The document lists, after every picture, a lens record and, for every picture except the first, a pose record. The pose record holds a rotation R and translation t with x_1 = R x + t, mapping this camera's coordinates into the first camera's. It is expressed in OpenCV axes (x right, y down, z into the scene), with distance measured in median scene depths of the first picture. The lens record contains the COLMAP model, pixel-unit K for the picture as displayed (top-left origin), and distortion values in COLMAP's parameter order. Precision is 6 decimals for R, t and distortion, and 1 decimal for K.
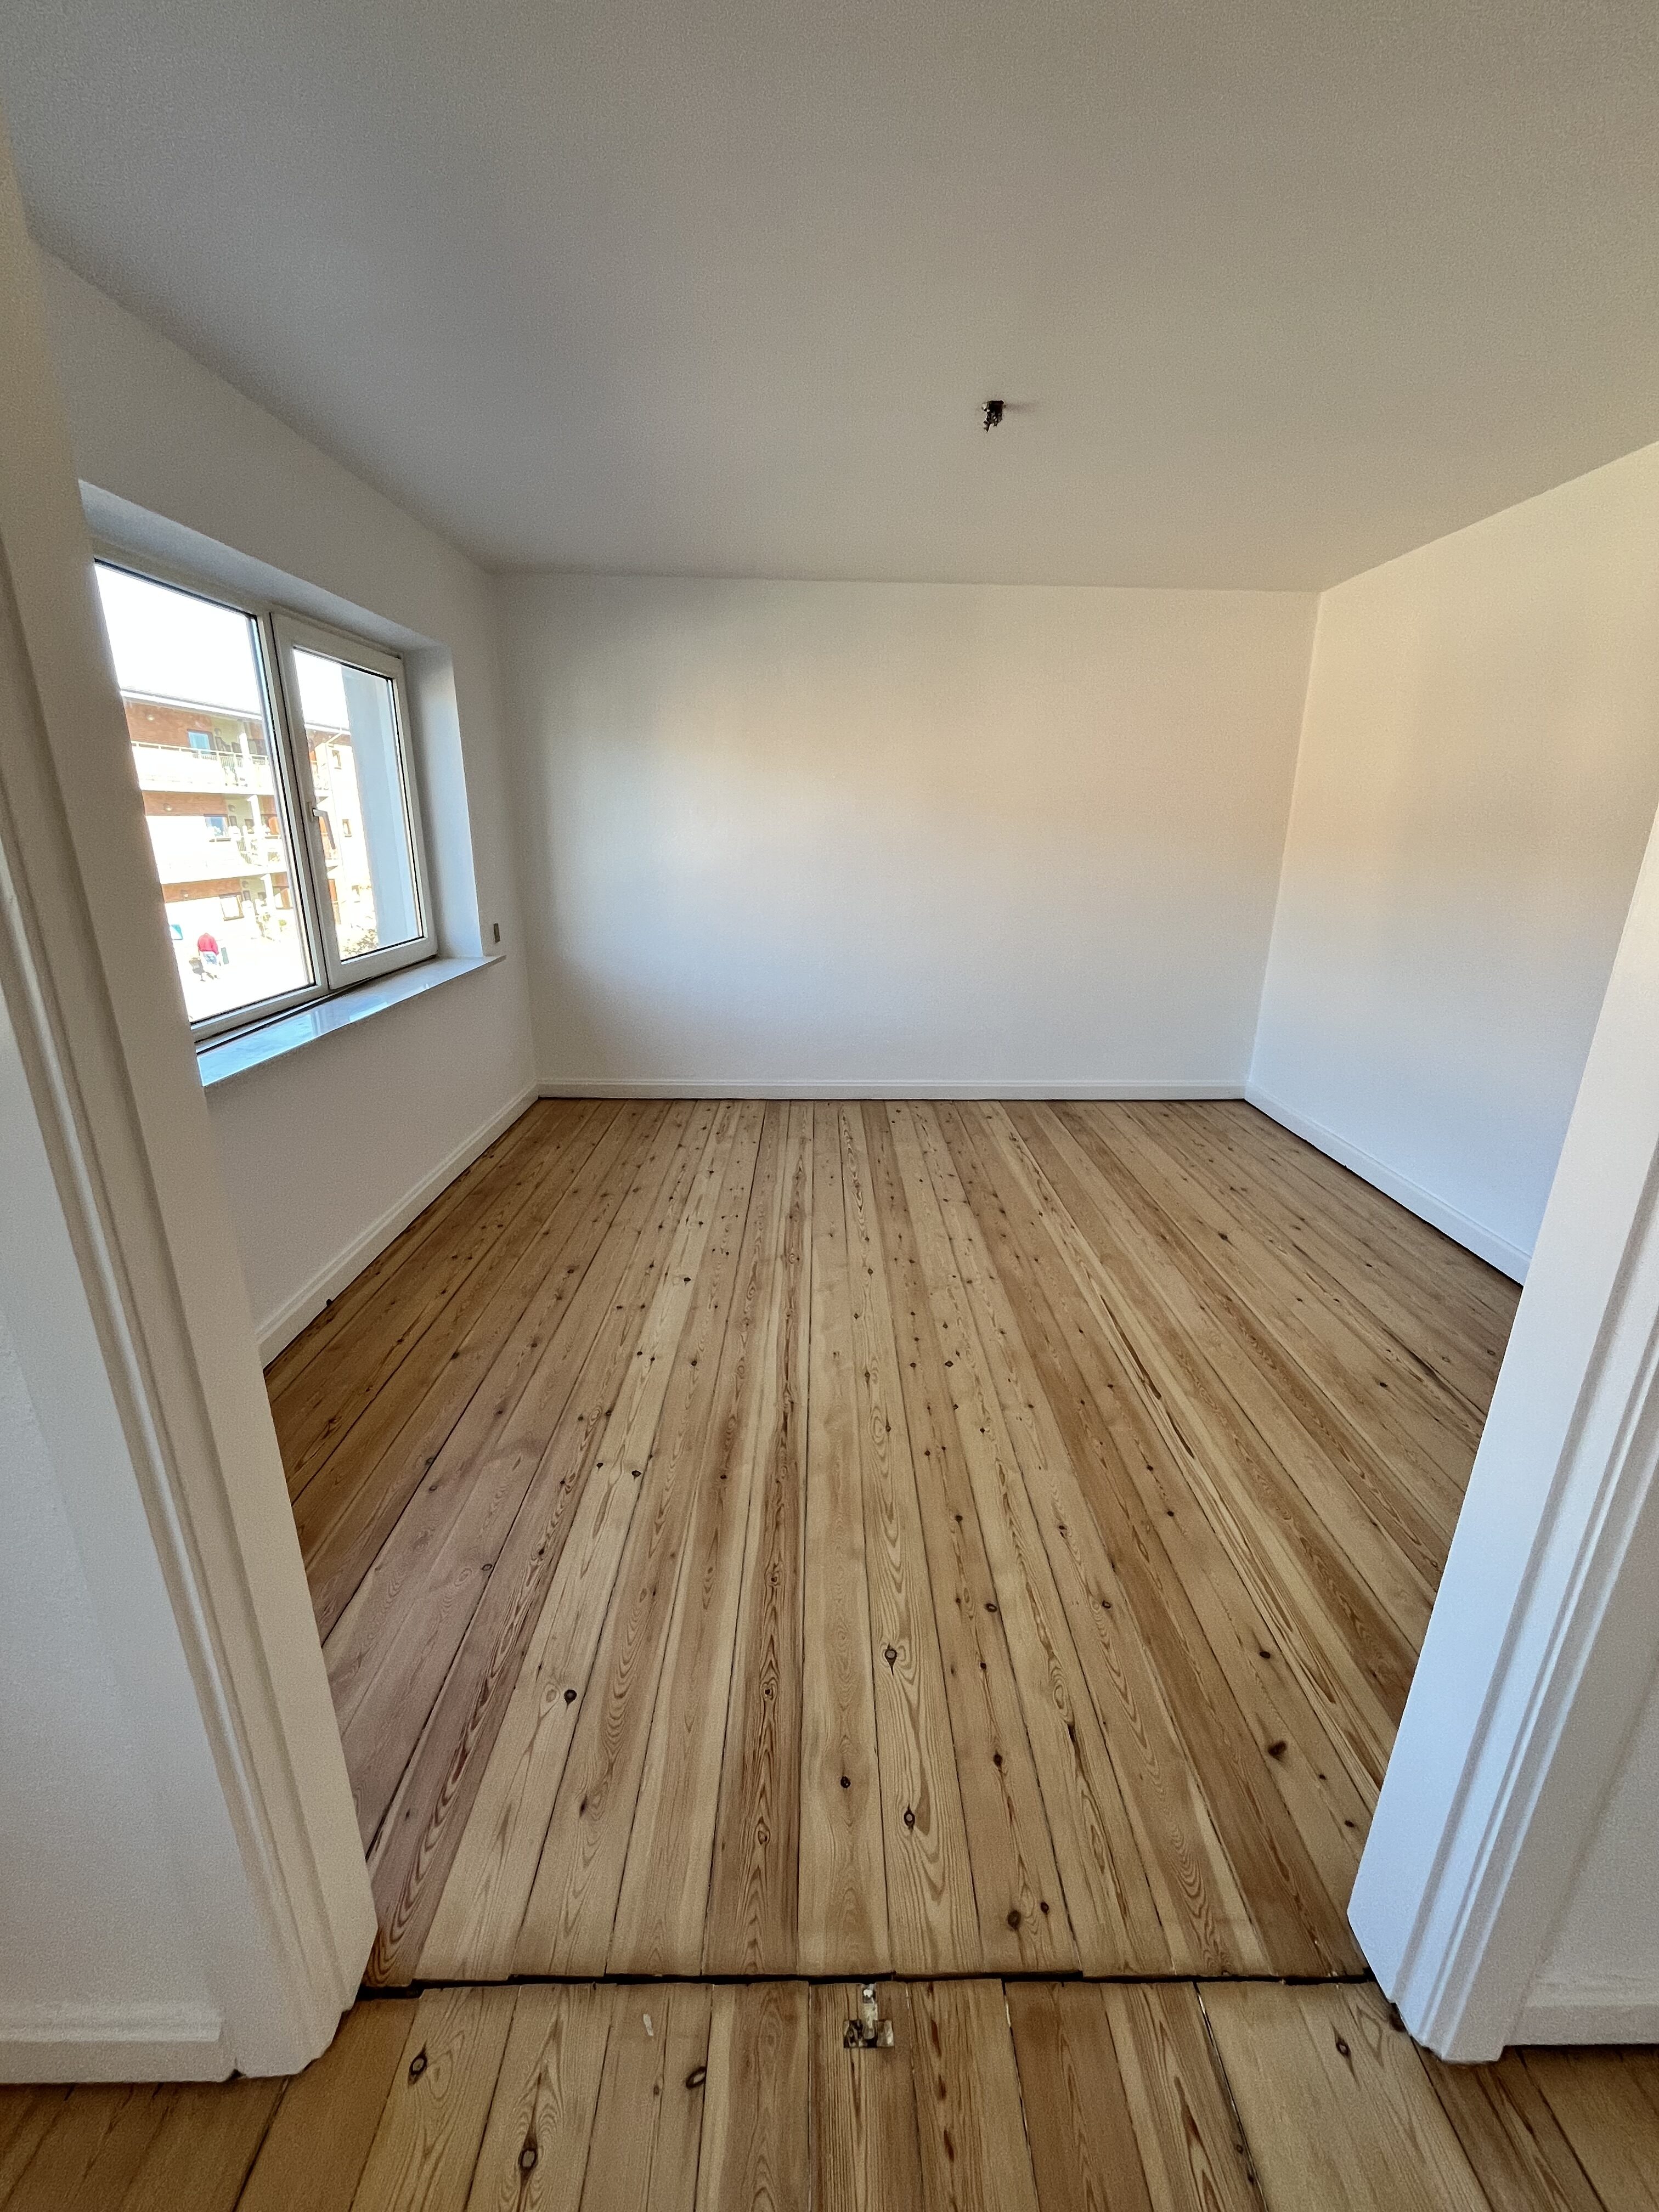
lens RADIAL K [[894.9, 0, 833.2], [0, 894.9, 1098.7], [0, 0, 1]] dist [0.000033, -0.003269]
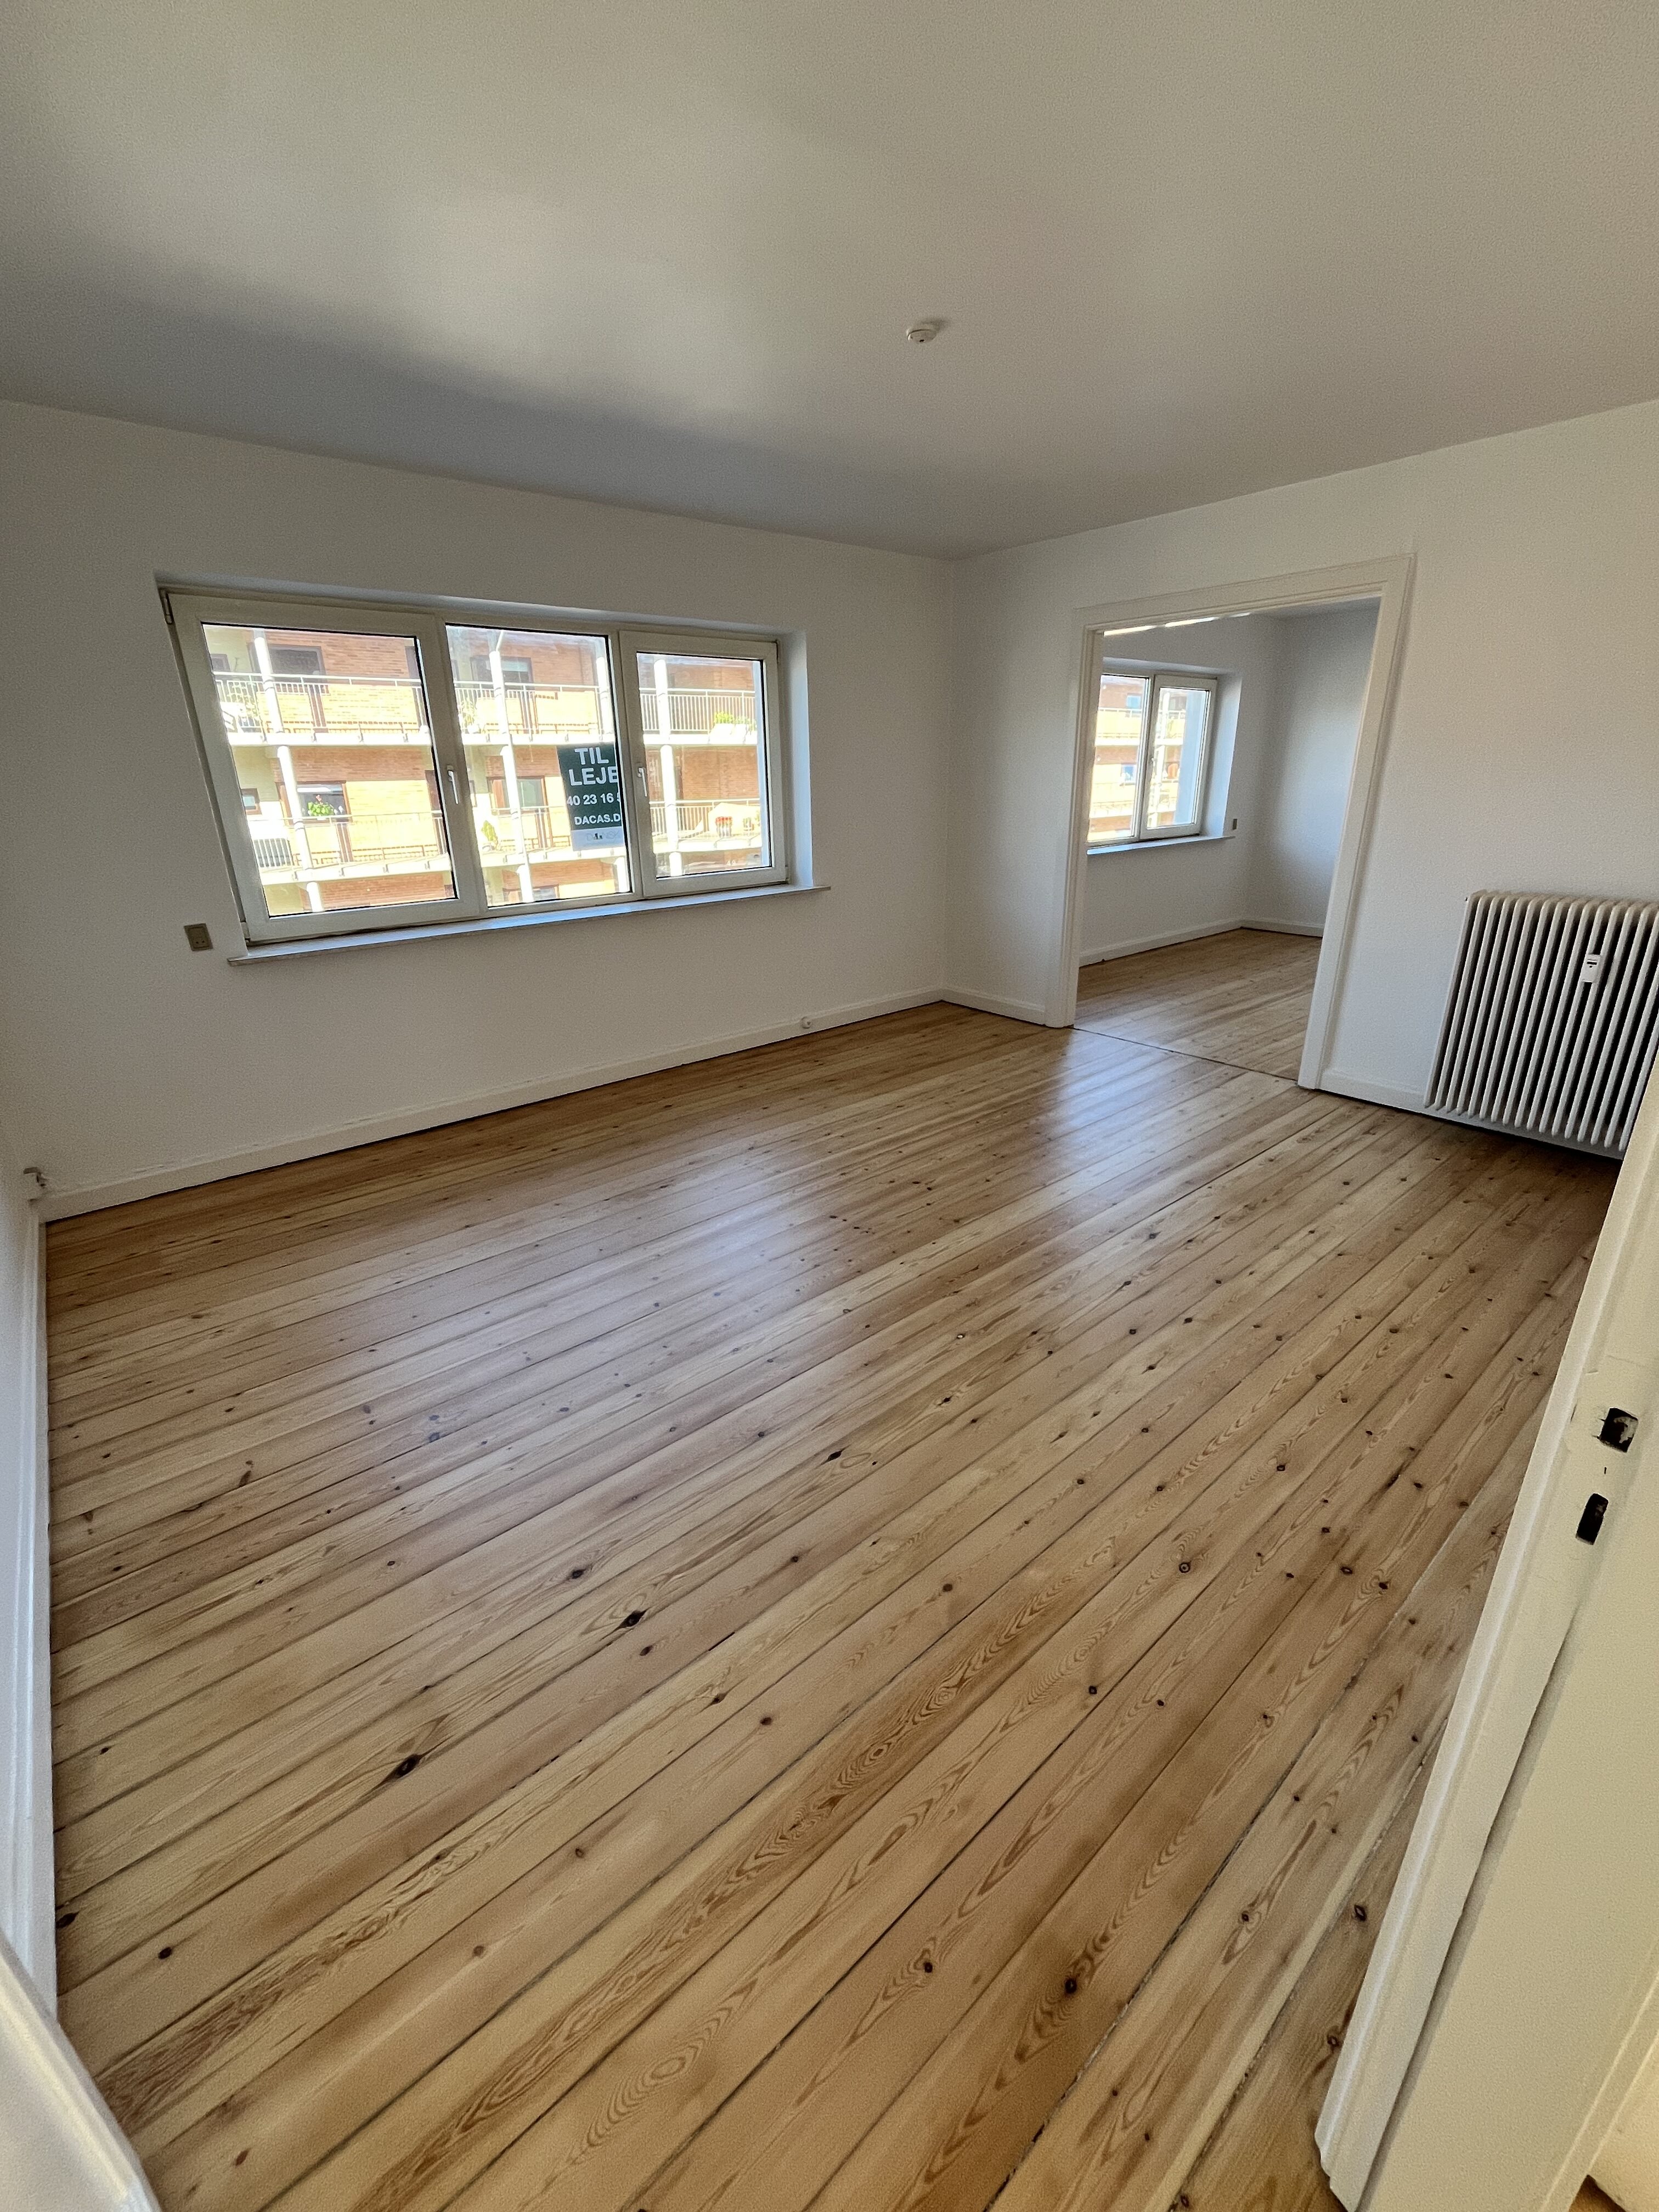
lens RADIAL K [[894.9, 0, 833.2], [0, 894.9, 1098.7], [0, 0, 1]] dist [0.000033, -0.003269]
pose [[0.631832, 0.248814, -0.734084, 1.976723], [-0.207438, 0.966811, 0.149152, 0.857132], [0.746832, 0.058038, 0.662476, -2.658595]]
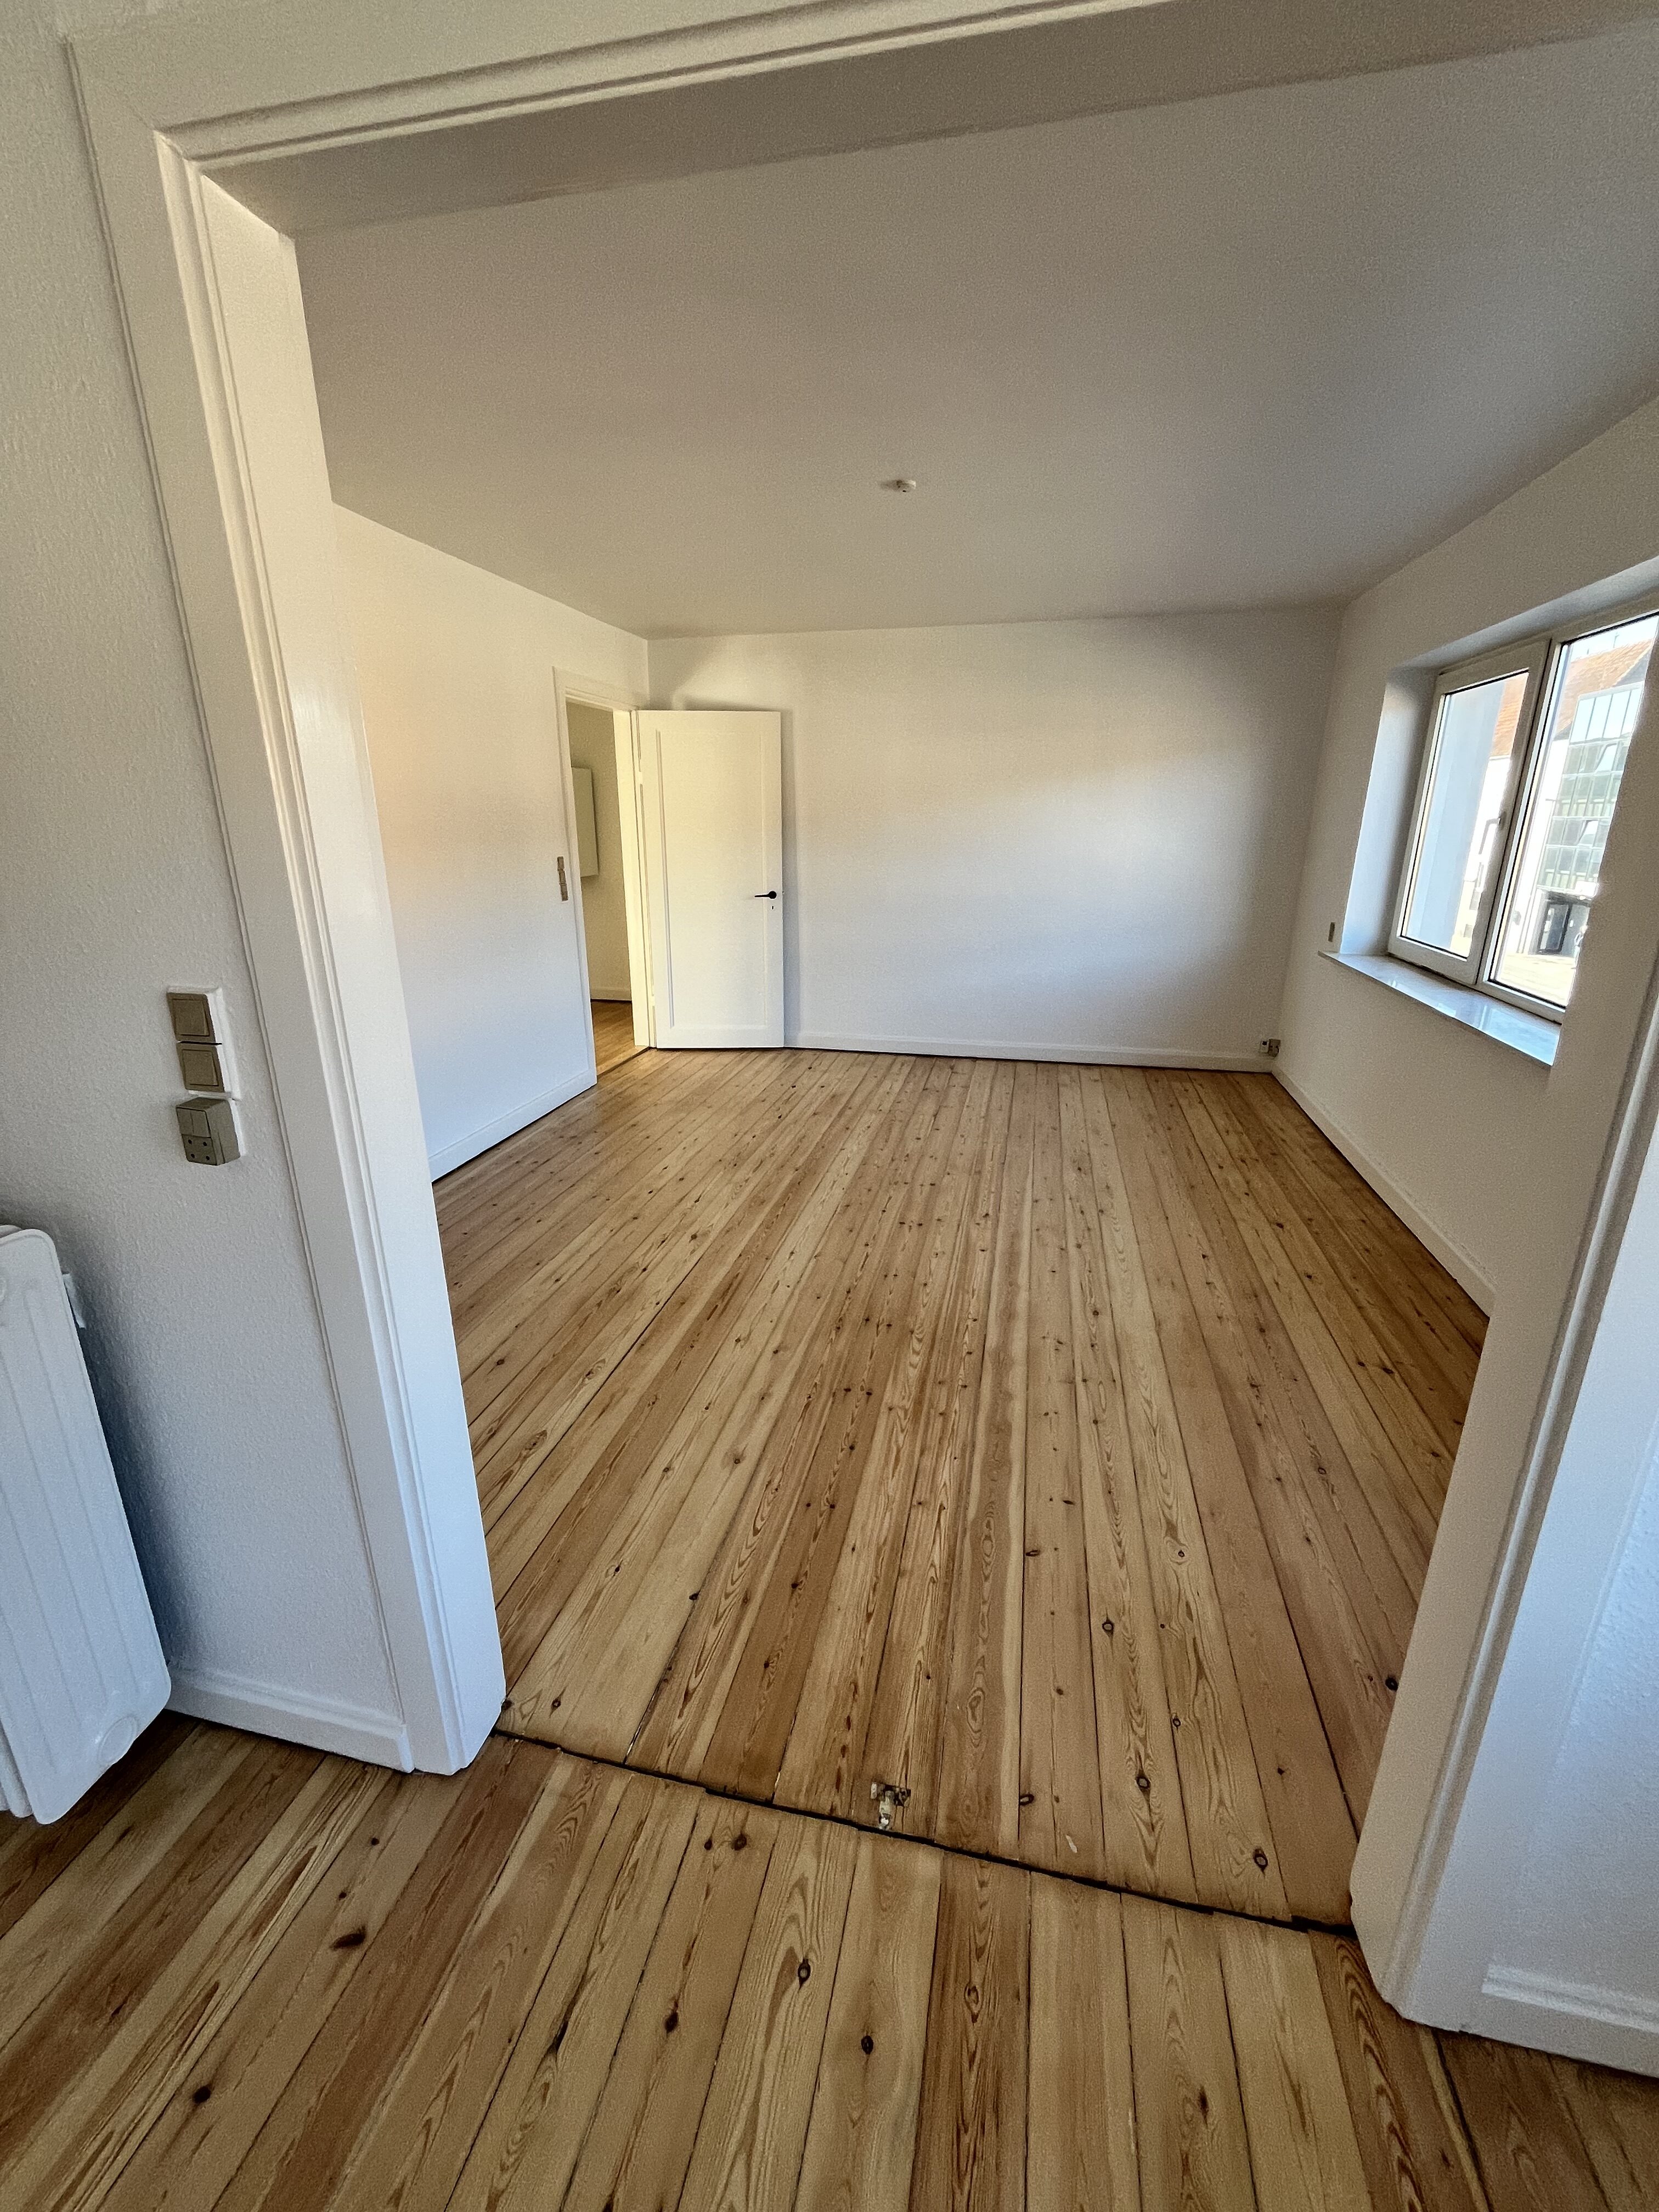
lens RADIAL K [[894.9, 0, 833.2], [0, 894.9, 1098.7], [0, 0, 1]] dist [0.000033, -0.003269]
pose [[-0.972742, -0.079595, 0.217801, -0.071422], [0.059515, 0.822092, 0.566236, -0.430732], [-0.224122, 0.563764, -0.794946, 1.323897]]
